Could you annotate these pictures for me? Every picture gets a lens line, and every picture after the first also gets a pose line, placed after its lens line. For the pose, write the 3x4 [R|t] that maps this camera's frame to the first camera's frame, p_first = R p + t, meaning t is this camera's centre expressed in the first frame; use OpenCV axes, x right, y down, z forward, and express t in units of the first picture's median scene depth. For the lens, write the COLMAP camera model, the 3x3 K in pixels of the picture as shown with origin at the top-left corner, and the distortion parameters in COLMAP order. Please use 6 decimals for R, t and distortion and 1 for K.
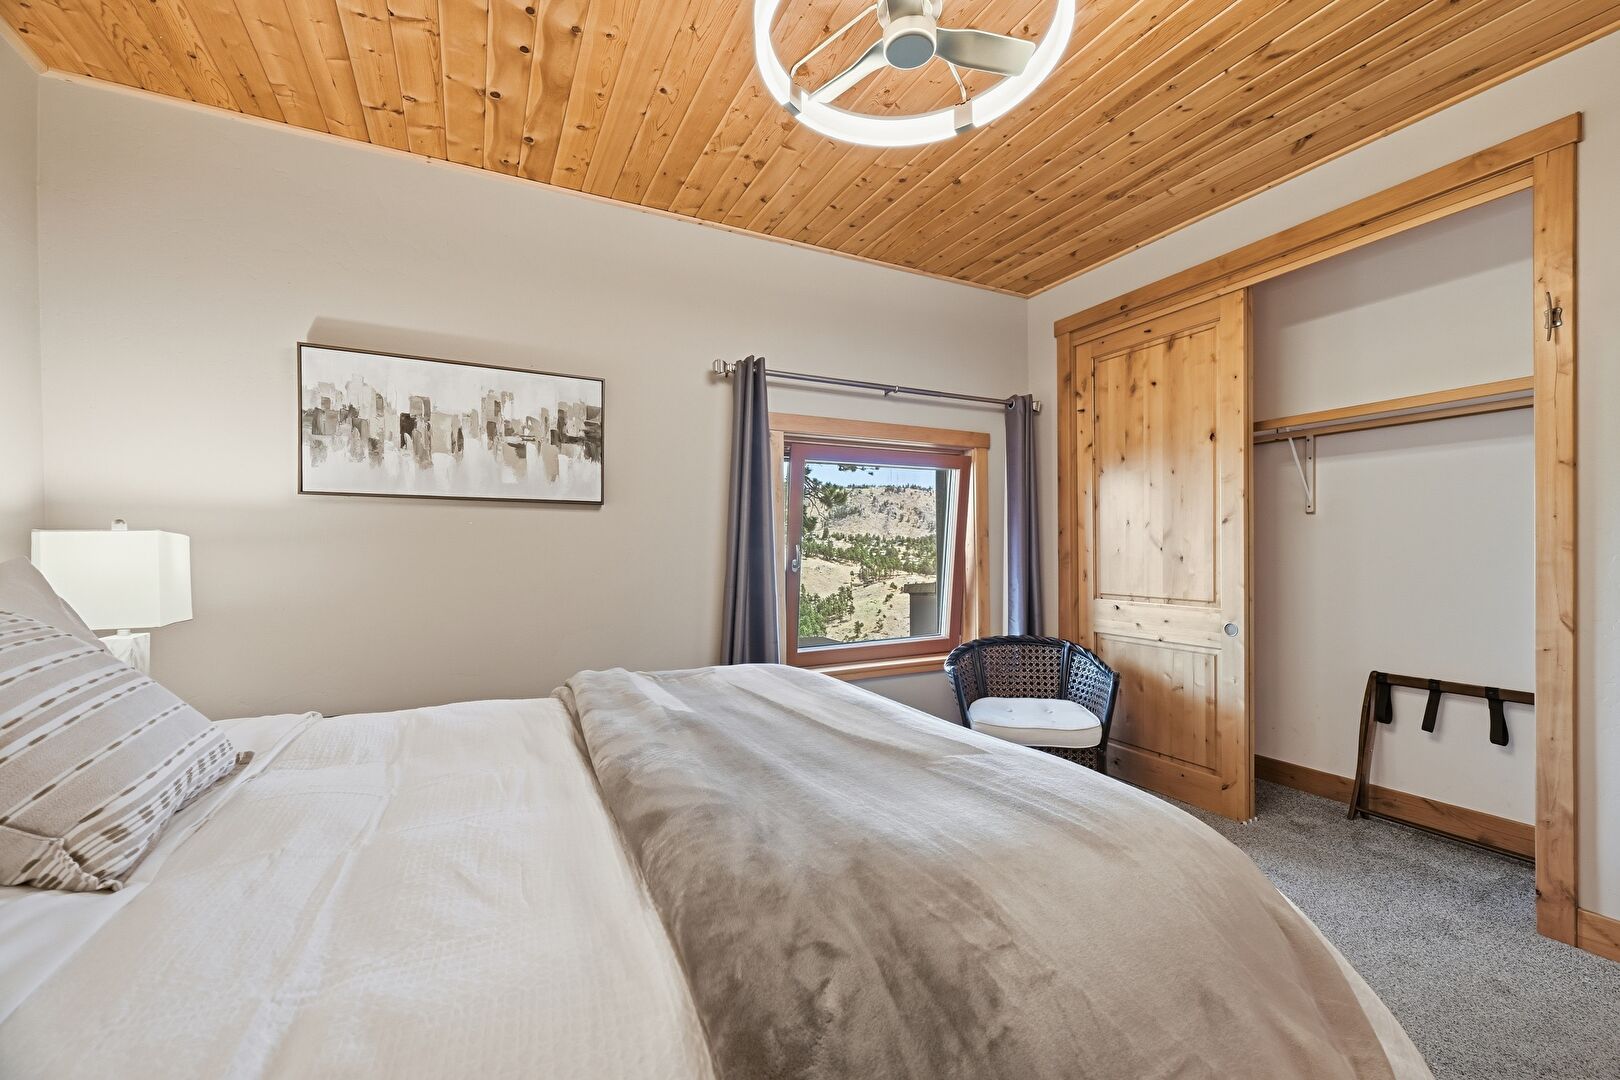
lens RADIAL K [[666.6, 0, 814.1], [0, 666.6, 542.5], [0, 0, 1]] dist [0.001770, 0.000158]
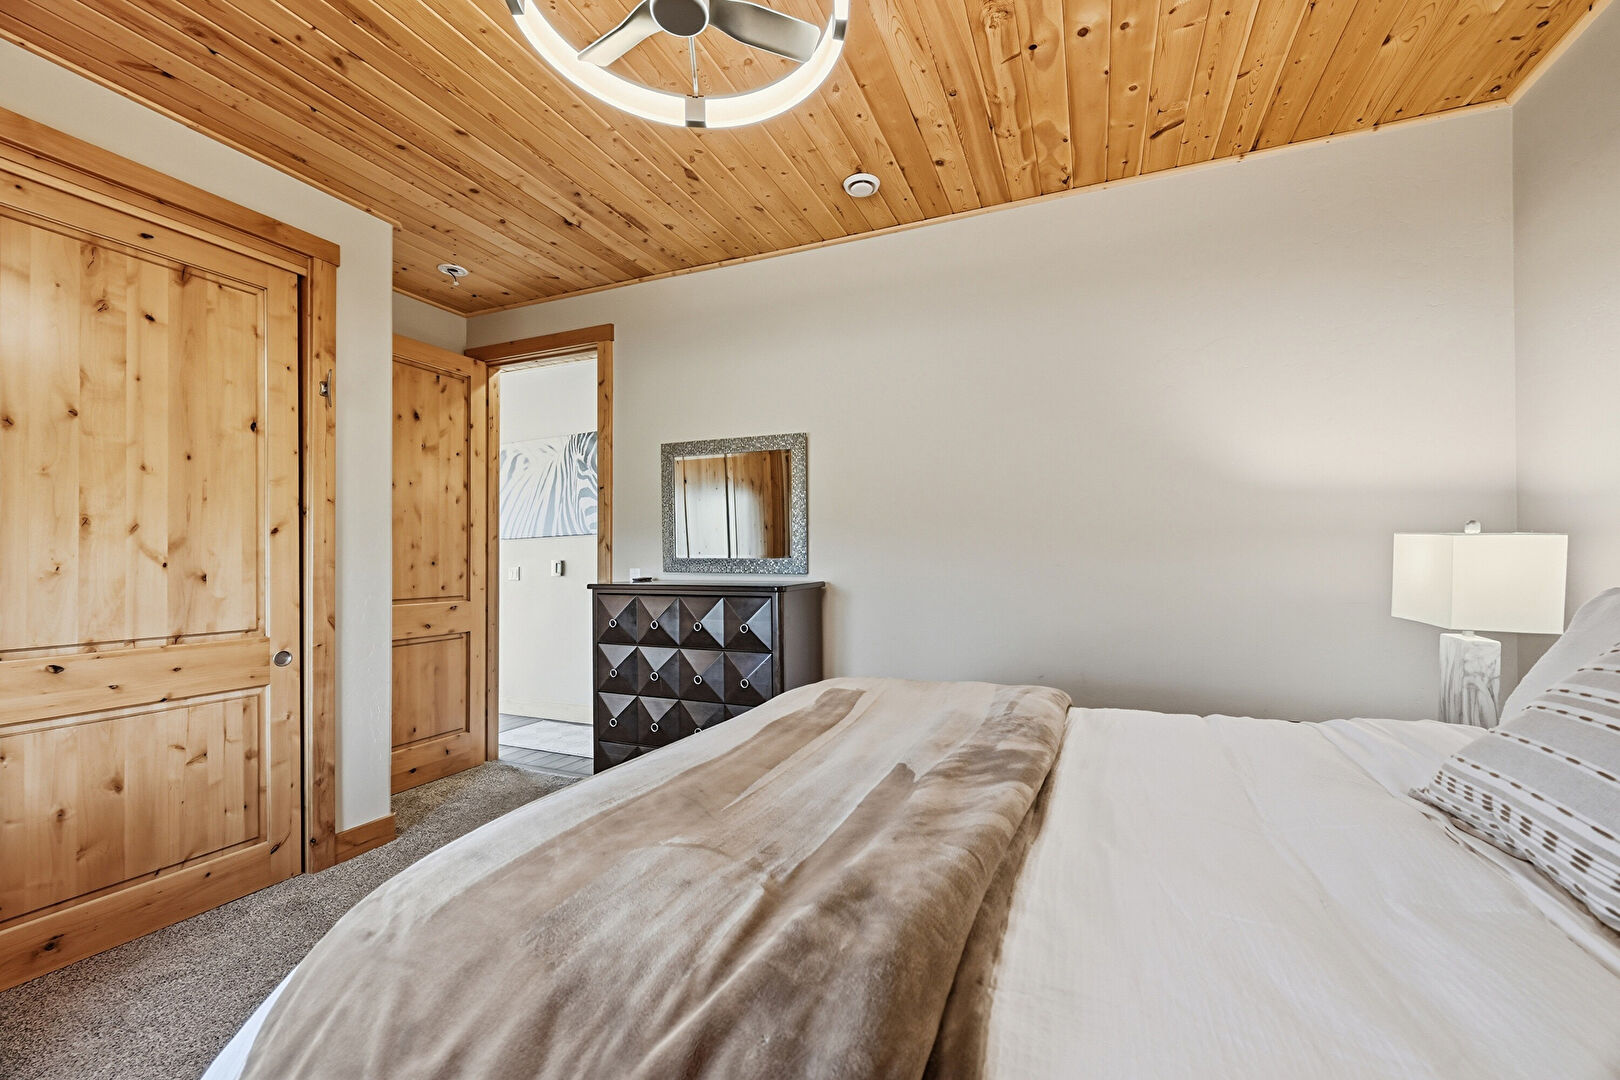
lens RADIAL K [[666.6, 0, 800.6], [0, 666.6, 547.5], [0, 0, 1]] dist [0.001770, 0.000158]
pose [[-0.624171, 0.018370, 0.781072, -0.399969], [-0.005667, 0.999591, -0.028038, 0.006703], [-0.781267, -0.021927, -0.623811, 0.874680]]
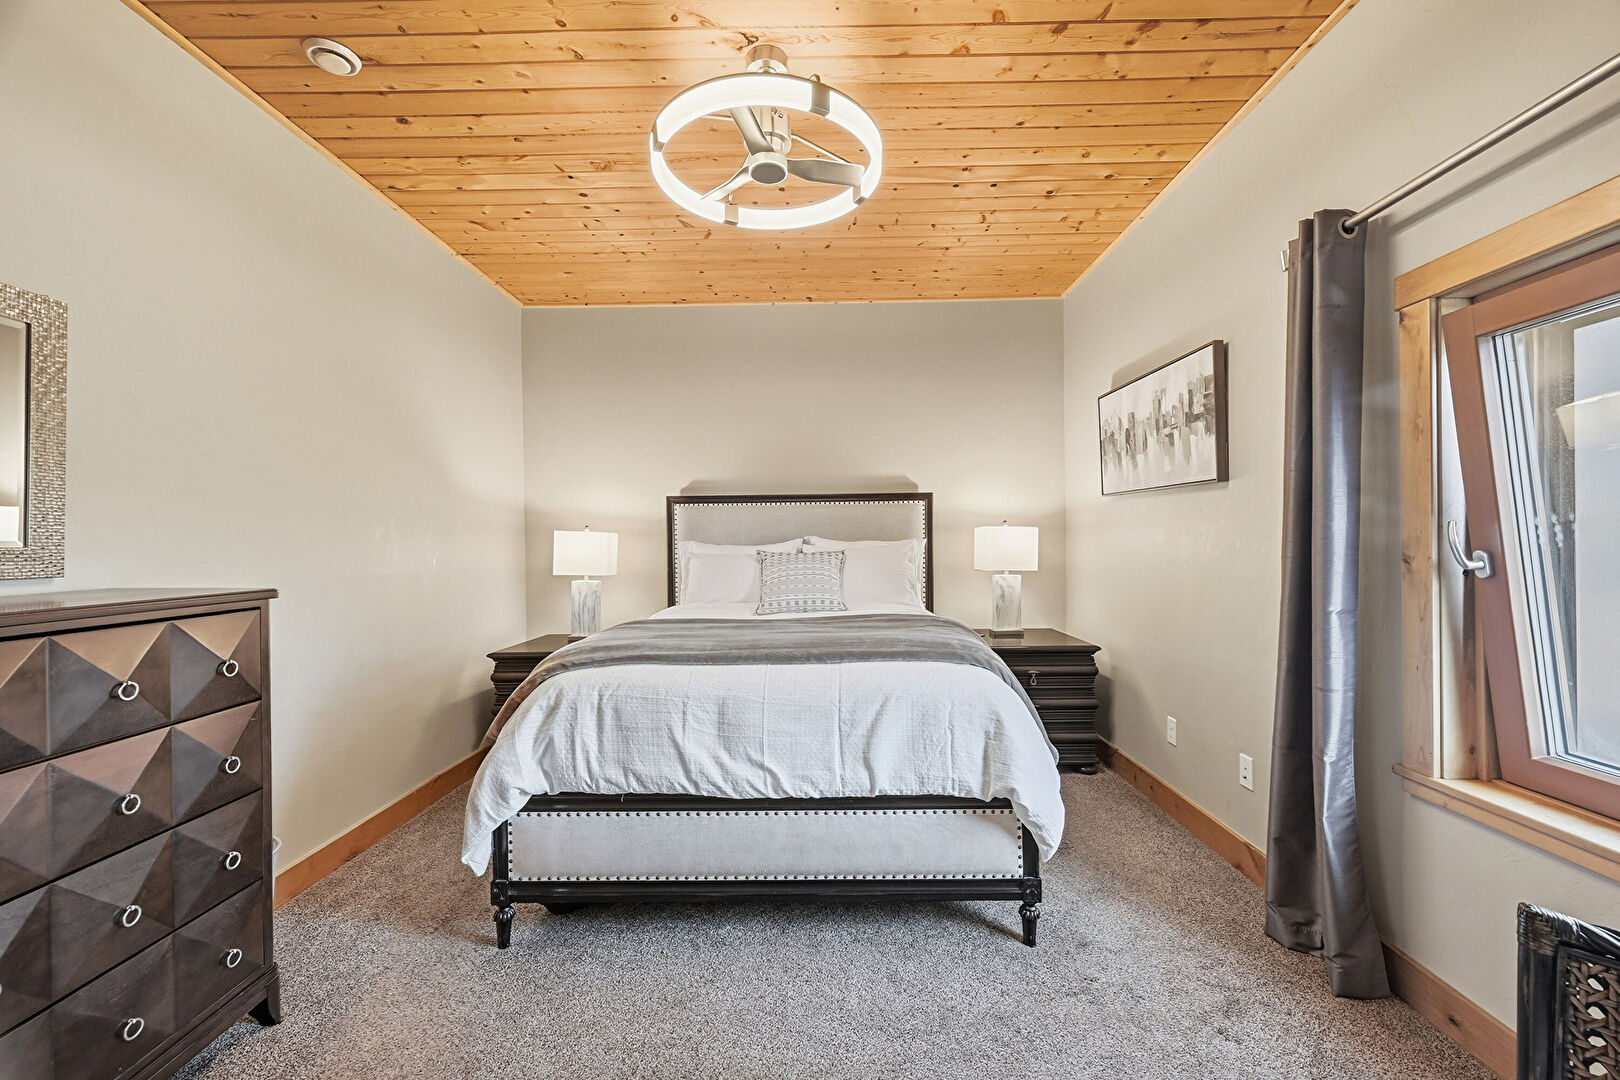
lens RADIAL K [[666.6, 0, 838.4], [0, 666.6, 540.3], [0, 0, 1]] dist [0.001770, 0.000158]
pose [[-0.435056, 0.012875, -0.900311, 0.809335], [0.026946, 0.999636, 0.001275, 0.009318], [0.900000, -0.023705, -0.435245, 1.048105]]
